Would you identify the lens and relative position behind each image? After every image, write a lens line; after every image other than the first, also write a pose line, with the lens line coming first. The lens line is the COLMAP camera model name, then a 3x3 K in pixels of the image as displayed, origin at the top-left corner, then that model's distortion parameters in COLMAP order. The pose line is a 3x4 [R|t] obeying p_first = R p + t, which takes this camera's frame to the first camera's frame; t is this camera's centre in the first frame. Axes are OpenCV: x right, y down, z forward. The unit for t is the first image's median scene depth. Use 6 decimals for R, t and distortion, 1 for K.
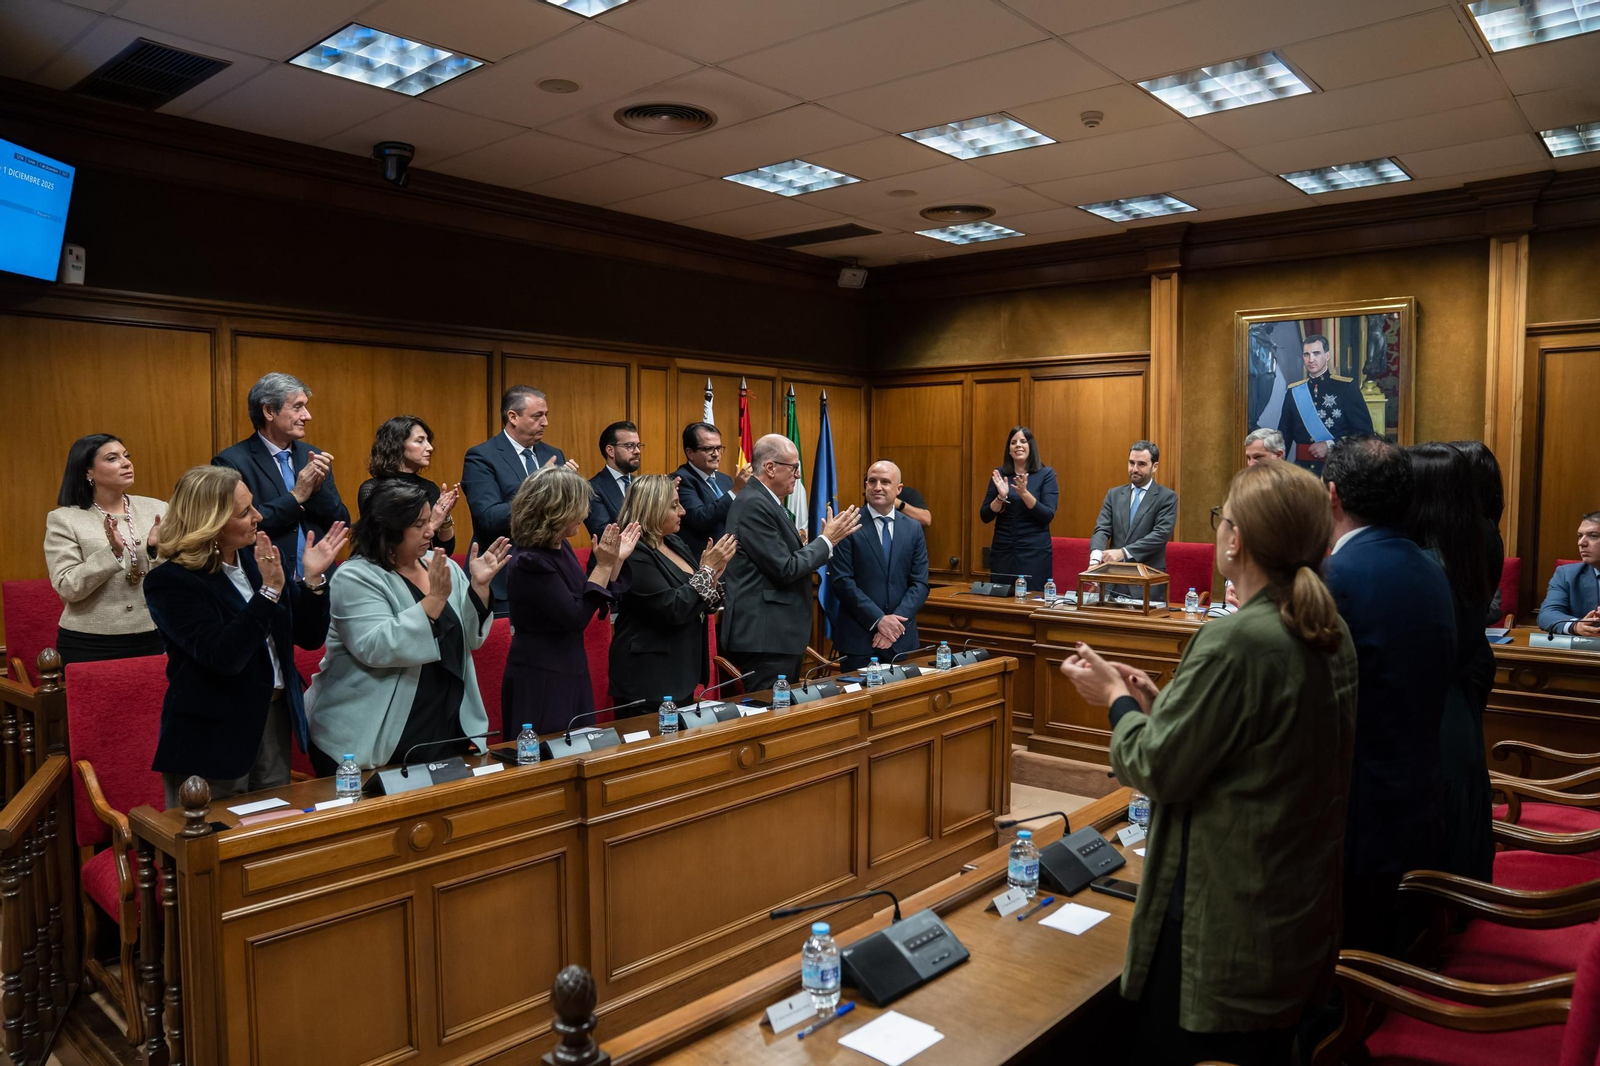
lens RADIAL K [[1116.3, 0, 803.9], [0, 1116.3, 545.9], [0, 0, 1]] dist [-0.129105, 0.100915]
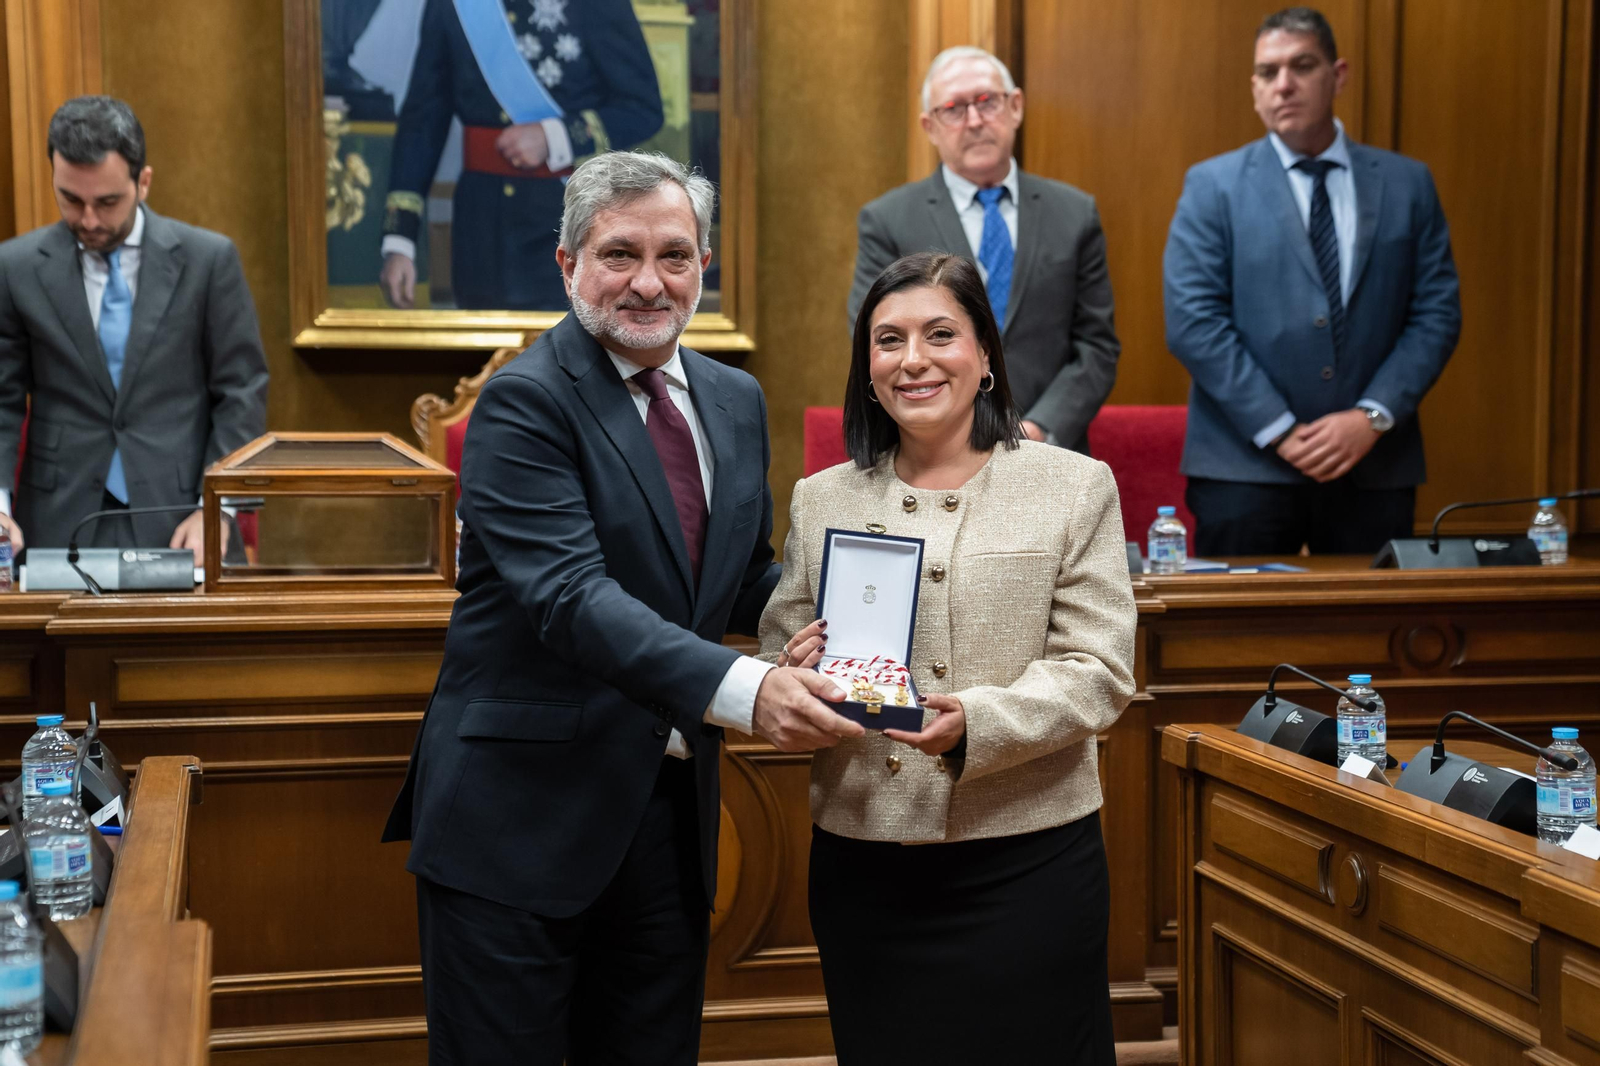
lens RADIAL K [[2748.9, 0, 803.6], [0, 2748.9, 543.0], [0, 0, 1]] dist [0.260534, 0.000000]
pose [[0.593012, -0.050756, 0.803592, -0.252556], [0.050628, 0.998387, 0.025698, 0.029637], [-0.803600, 0.025445, 0.594625, 0.388288]]
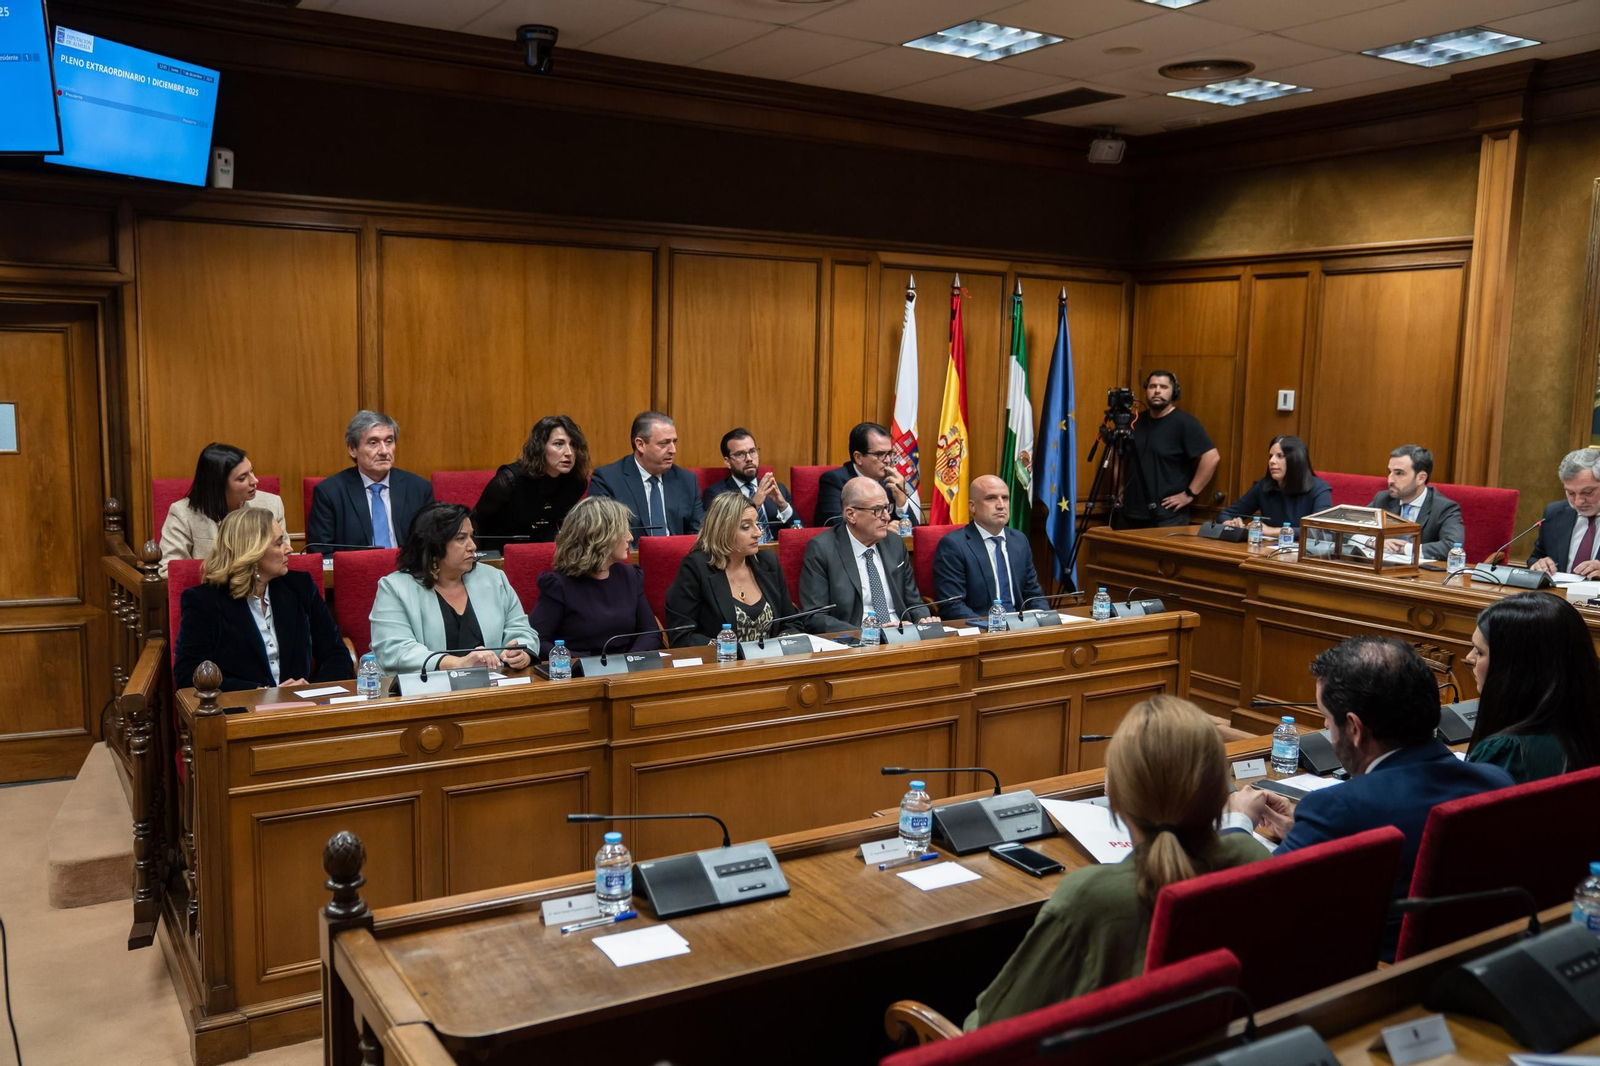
lens RADIAL K [[1332.2, 0, 793.1], [0, 1332.2, 544.1], [0, 0, 1]] dist [-0.071484, 0.123726]
pose [[0.956409, 0.052944, -0.287190, 0.157958], [-0.035390, 0.997193, 0.065977, -0.006209], [0.289877, -0.052937, 0.955599, -0.042877]]
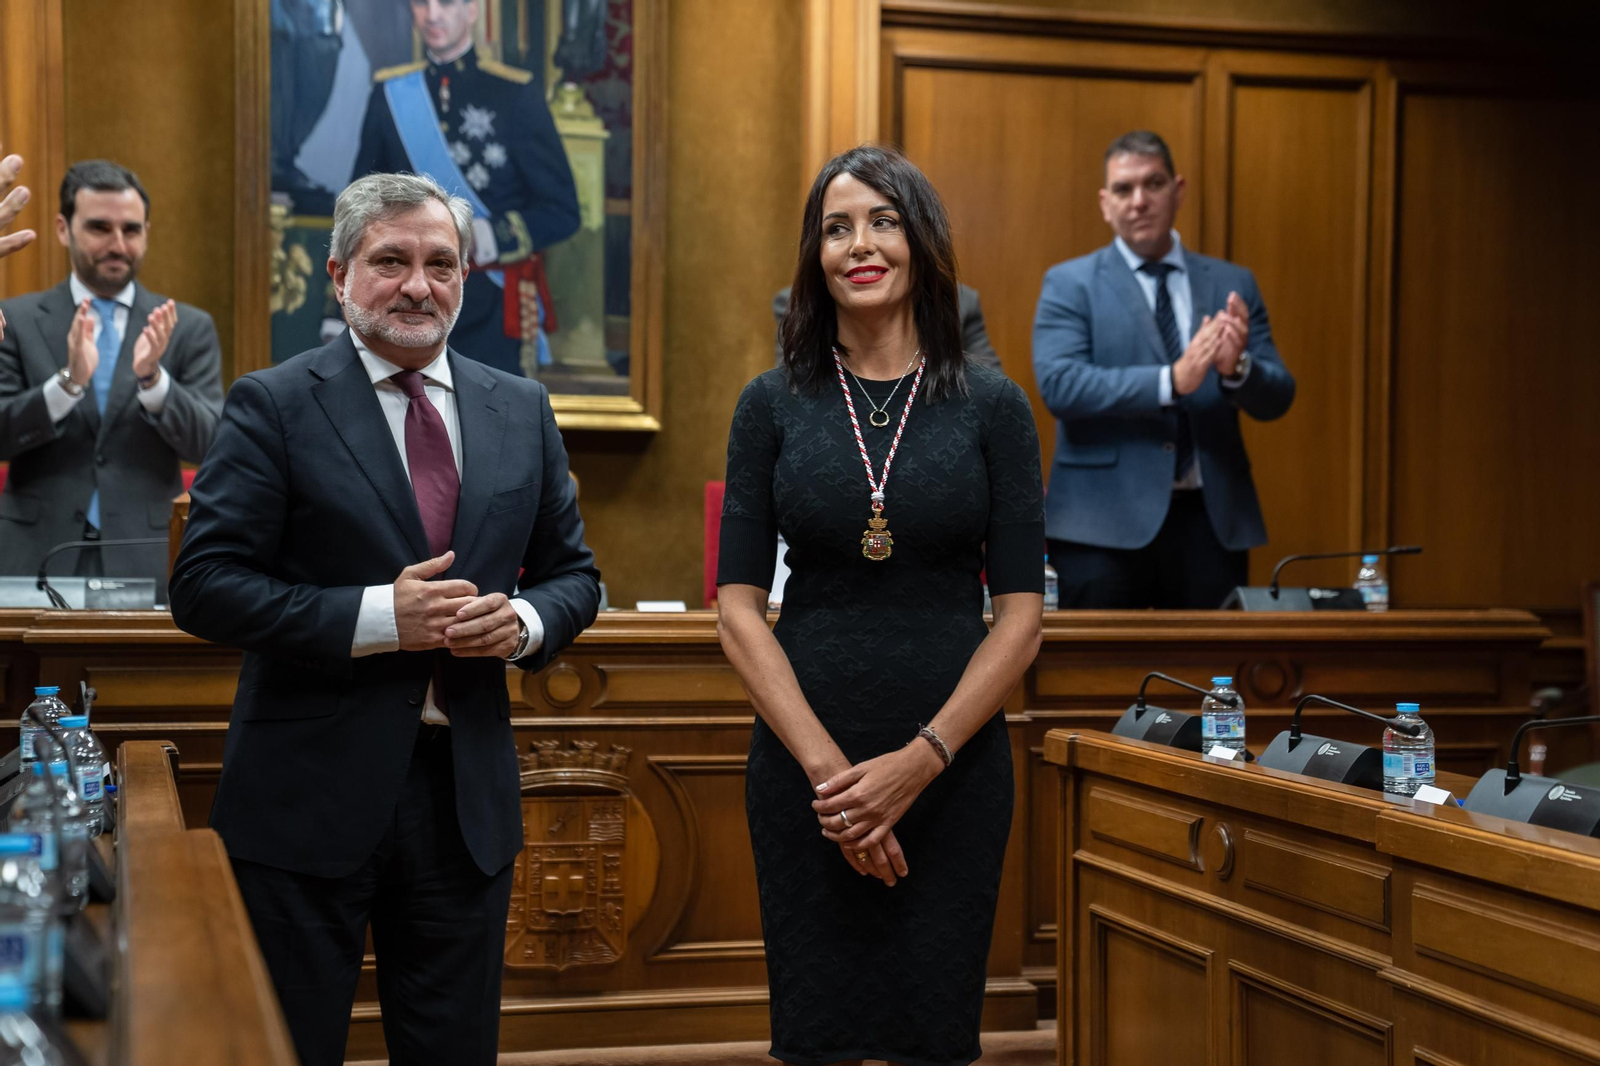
lens RADIAL K [[2537.3, 0, 809.7], [0, 2537.3, 534.8], [0, 0, 1]] dist [0.255735, 0.000000]
pose [[0.545019, 0.004515, 0.838411, -0.278058], [0.039775, 0.998720, -0.031234, 0.061347], [-0.837480, 0.050371, 0.544142, 0.392994]]
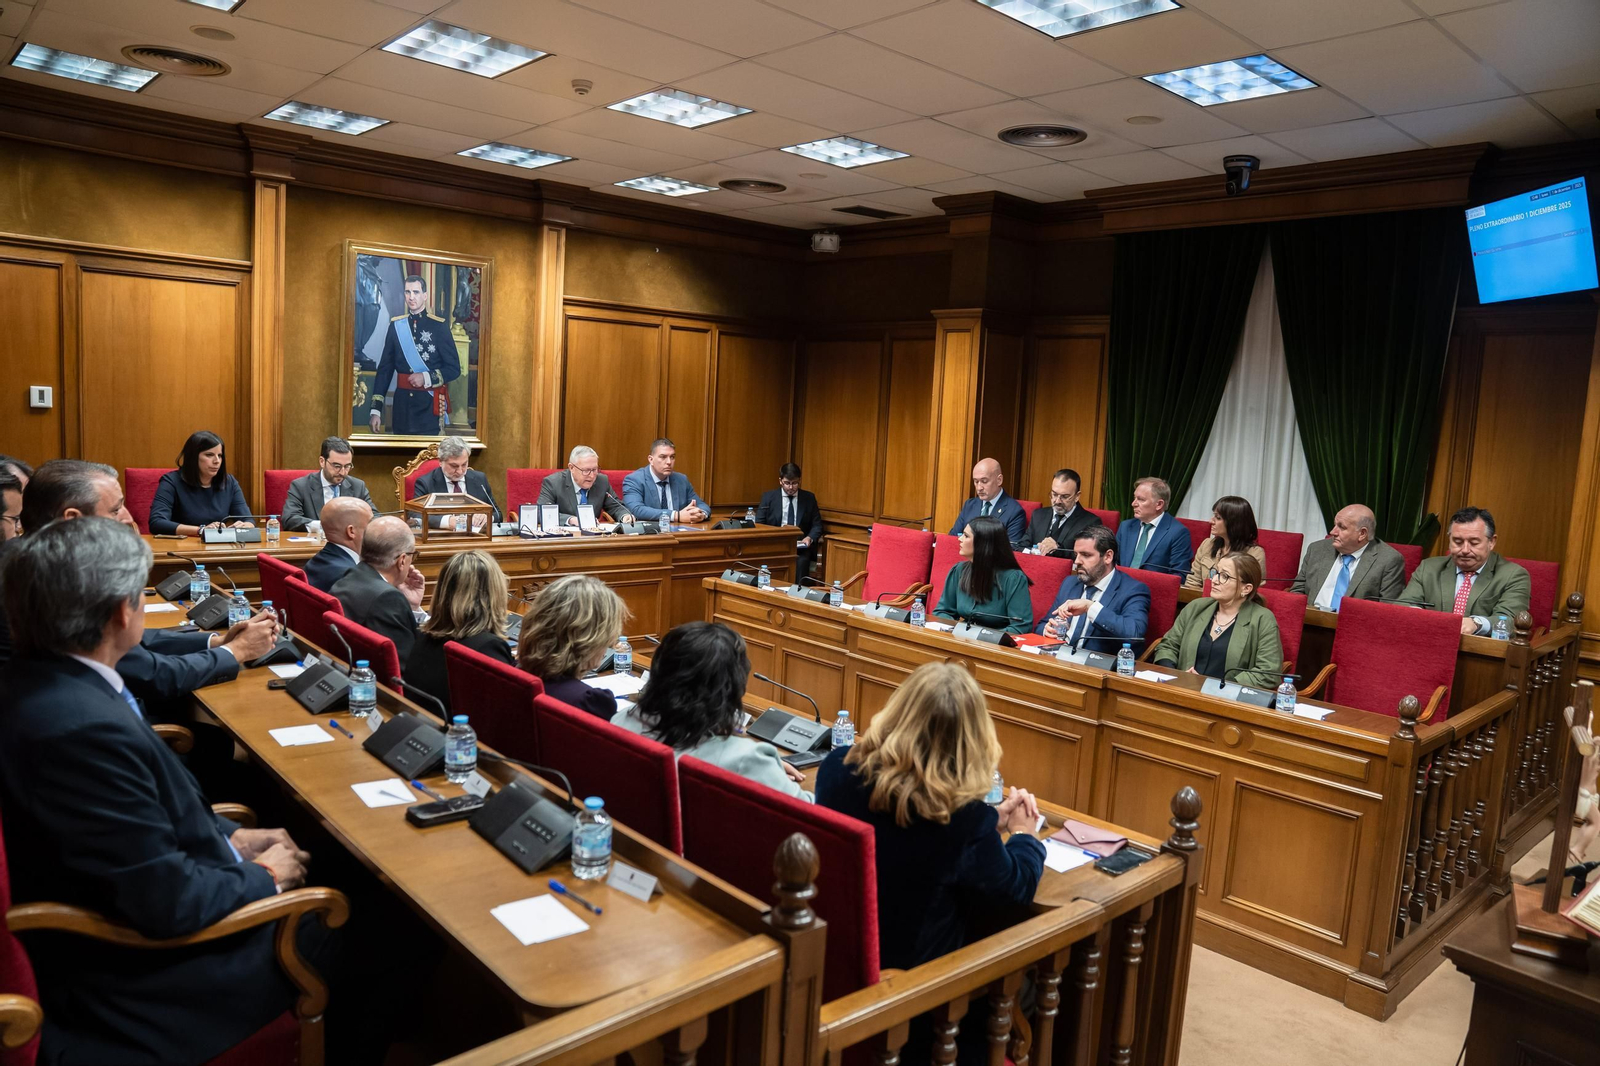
lens RADIAL K [[1116.3, 0, 793.1], [0, 1116.3, 536.0], [0, 0, 1]] dist [-0.129105, 0.100915]
pose [[0.118633, -0.107057, 0.987150, -0.647591], [0.008423, 0.994243, 0.106814, -0.049169], [-0.992902, -0.004356, 0.118852, 0.514554]]
